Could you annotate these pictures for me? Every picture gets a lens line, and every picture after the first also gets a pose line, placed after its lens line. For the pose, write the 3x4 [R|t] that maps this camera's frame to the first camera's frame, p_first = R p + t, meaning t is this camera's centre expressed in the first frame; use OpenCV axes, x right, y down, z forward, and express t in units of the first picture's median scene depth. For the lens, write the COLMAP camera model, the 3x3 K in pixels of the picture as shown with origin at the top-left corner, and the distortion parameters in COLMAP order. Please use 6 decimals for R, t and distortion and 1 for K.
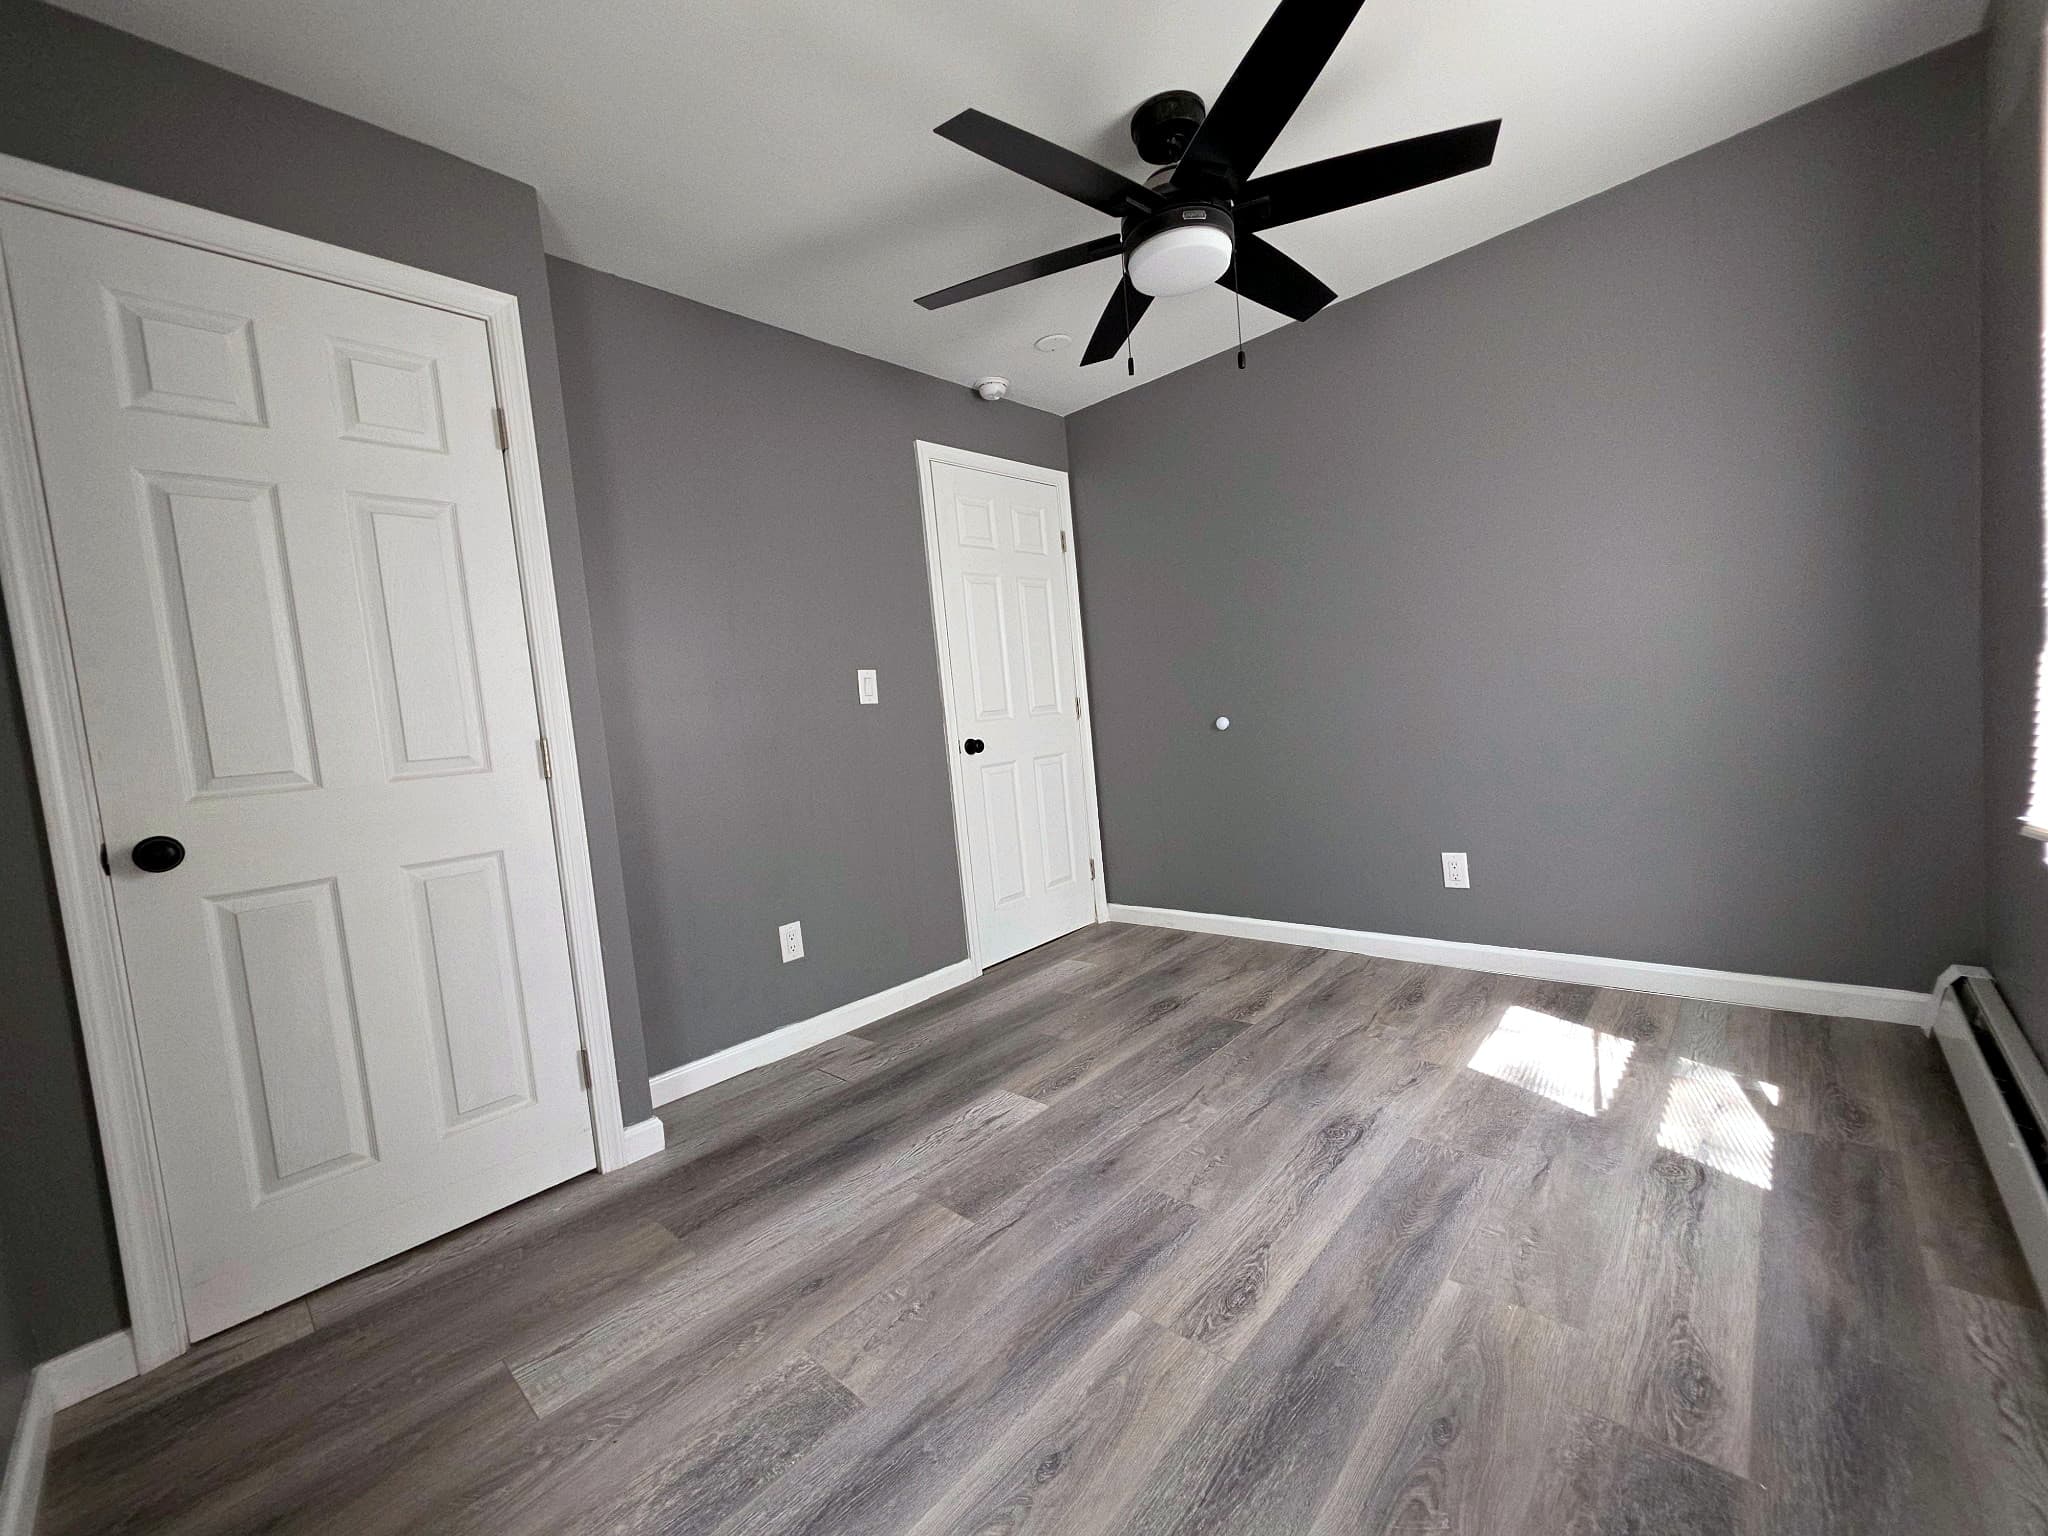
lens RADIAL K [[820.1, 0, 1022.8], [0, 820.1, 771.9], [0, 0, 1]] dist [0.003183, 0.000278]
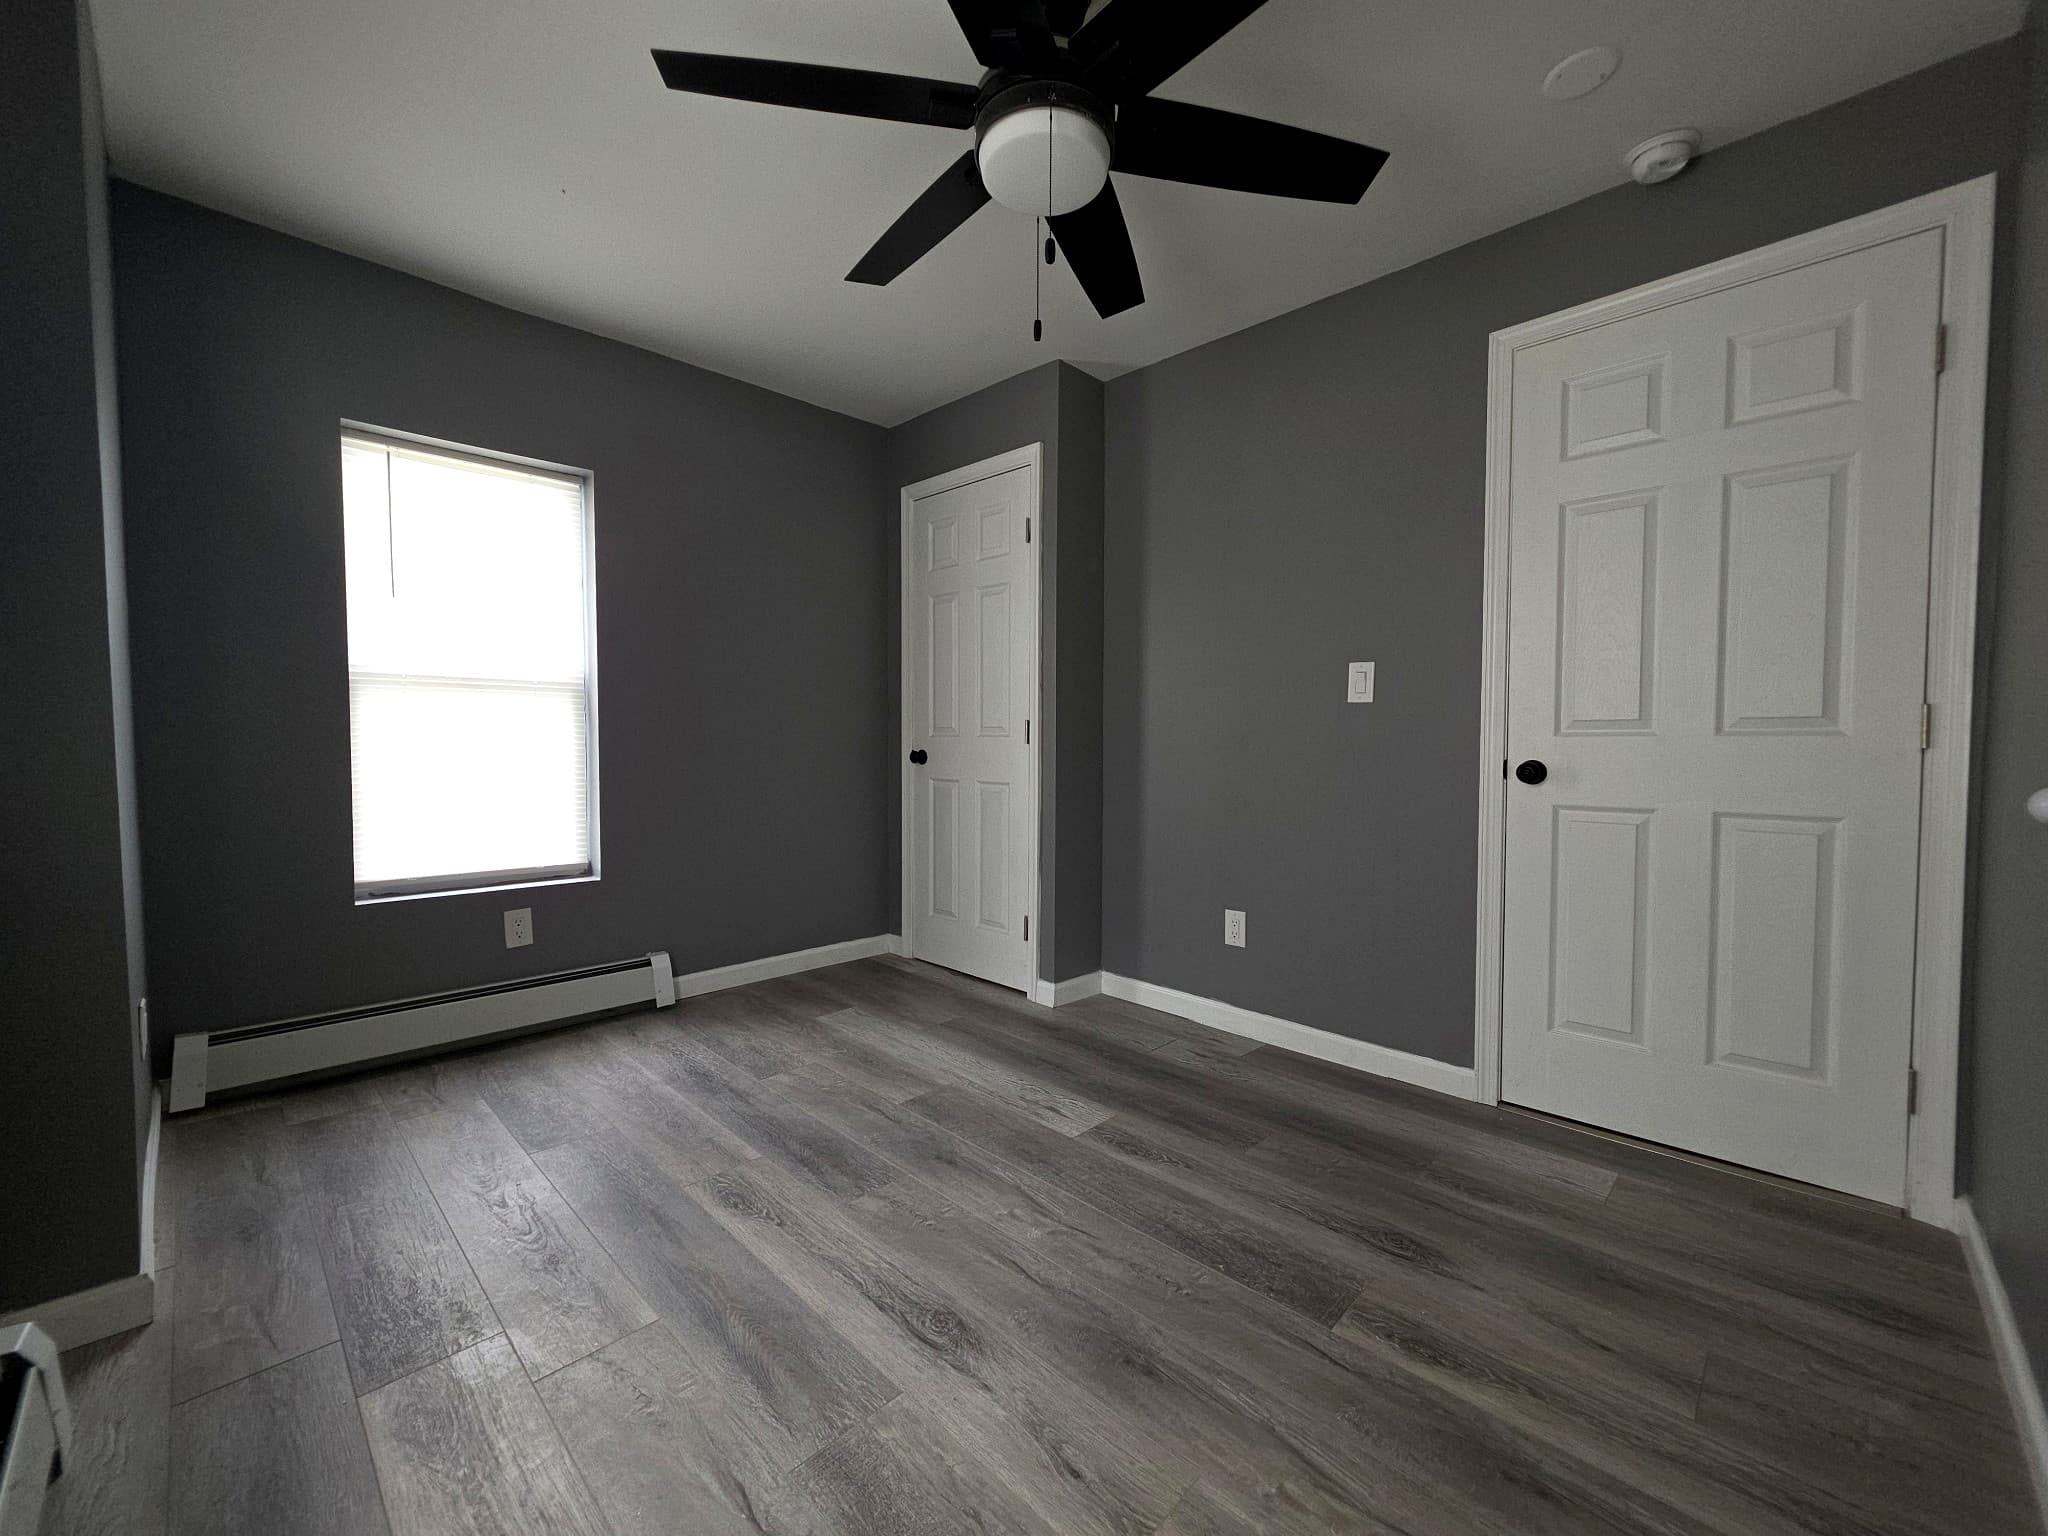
lens RADIAL K [[820.1, 0, 1022.8], [0, 820.1, 771.9], [0, 0, 1]] dist [0.003183, 0.000278]
pose [[-0.027696, 0.131829, -0.990886, 0.978062], [-0.071029, 0.988501, 0.133497, -0.146445], [0.997090, 0.074079, -0.018014, 0.977153]]
